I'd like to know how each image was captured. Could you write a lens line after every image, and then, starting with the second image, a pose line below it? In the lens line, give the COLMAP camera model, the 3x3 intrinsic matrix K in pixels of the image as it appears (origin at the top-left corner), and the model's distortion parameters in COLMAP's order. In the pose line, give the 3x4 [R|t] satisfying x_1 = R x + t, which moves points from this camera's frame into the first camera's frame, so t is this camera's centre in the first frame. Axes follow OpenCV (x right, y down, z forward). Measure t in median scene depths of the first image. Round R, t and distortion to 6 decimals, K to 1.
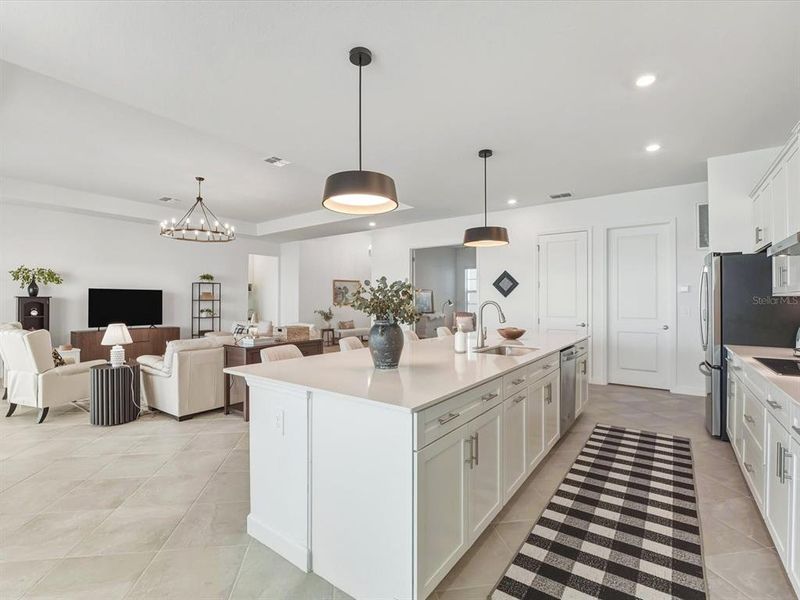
lens RADIAL K [[378.0, 0, 393.8], [0, 378.0, 295.5], [0, 0, 1]] dist [-0.002772, -0.000237]
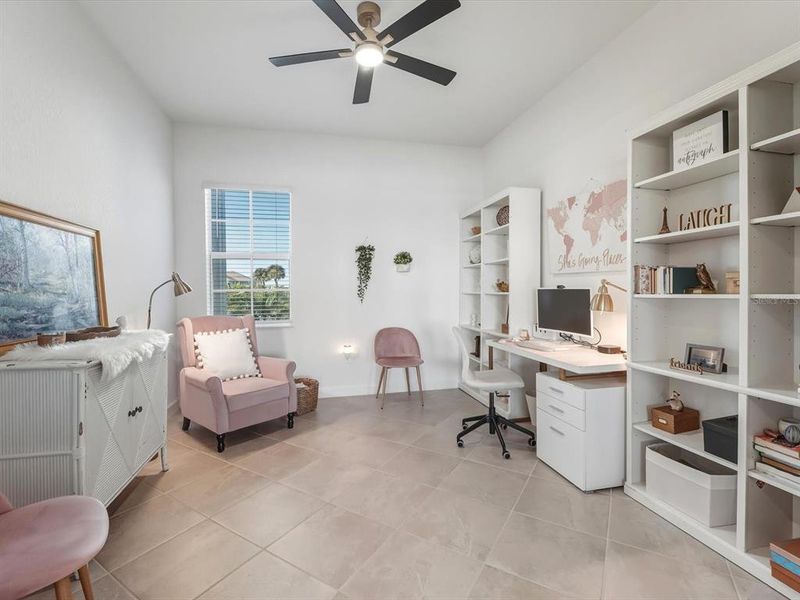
lens RADIAL K [[378.0, 0, 393.8], [0, 378.0, 295.5], [0, 0, 1]] dist [-0.002772, -0.000237]
pose [[0.650008, -0.020017, 0.759664, 0.070285], [0.000527, 0.999665, 0.025891, 0.030507], [-0.759927, -0.016429, 0.649800, 1.111872]]
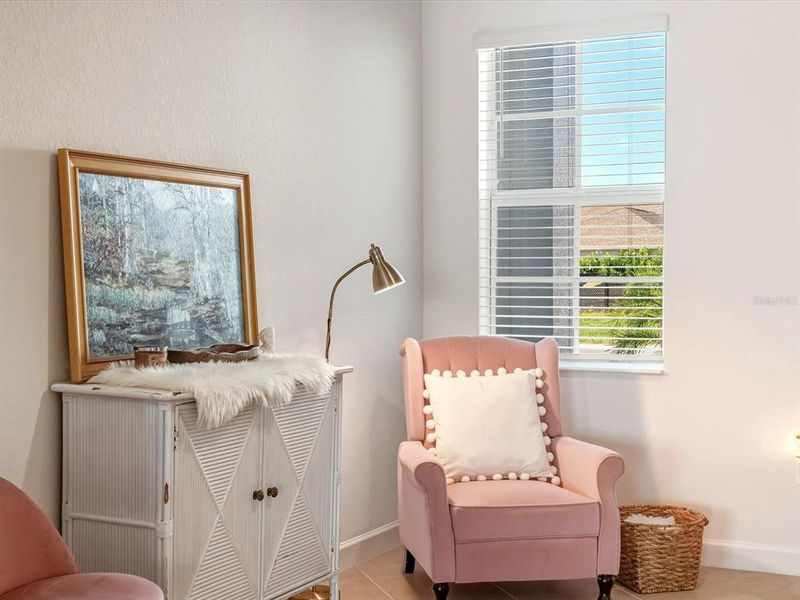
lens RADIAL K [[1239.0, 0, 400.0], [0, 1239.0, 300.0], [0, 0, 1]] dist [0.008023, 0.009365]
pose [[0.986797, -0.007592, 0.161784, 0.133348], [0.001531, 0.999293, 0.037553, 0.020282], [-0.161955, -0.036810, 0.986111, 0.892394]]
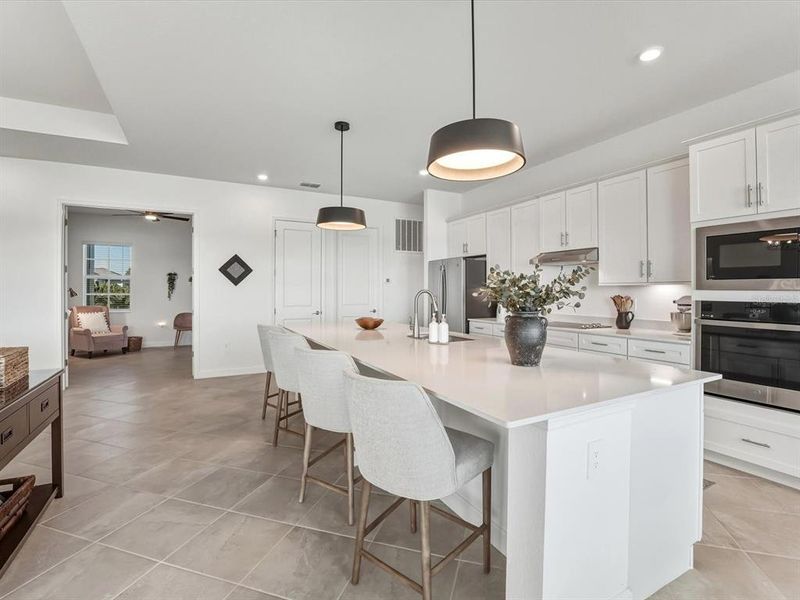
lens RADIAL K [[385.0, 0, 402.3], [0, 385.0, 285.7], [0, 0, 1]] dist [-0.017297, -0.000258]
pose [[0.427672, 0.008438, 0.903895, -0.323127], [-0.012452, 0.999917, -0.003443, 0.003232], [-0.903848, -0.009783, 0.427741, 0.296681]]
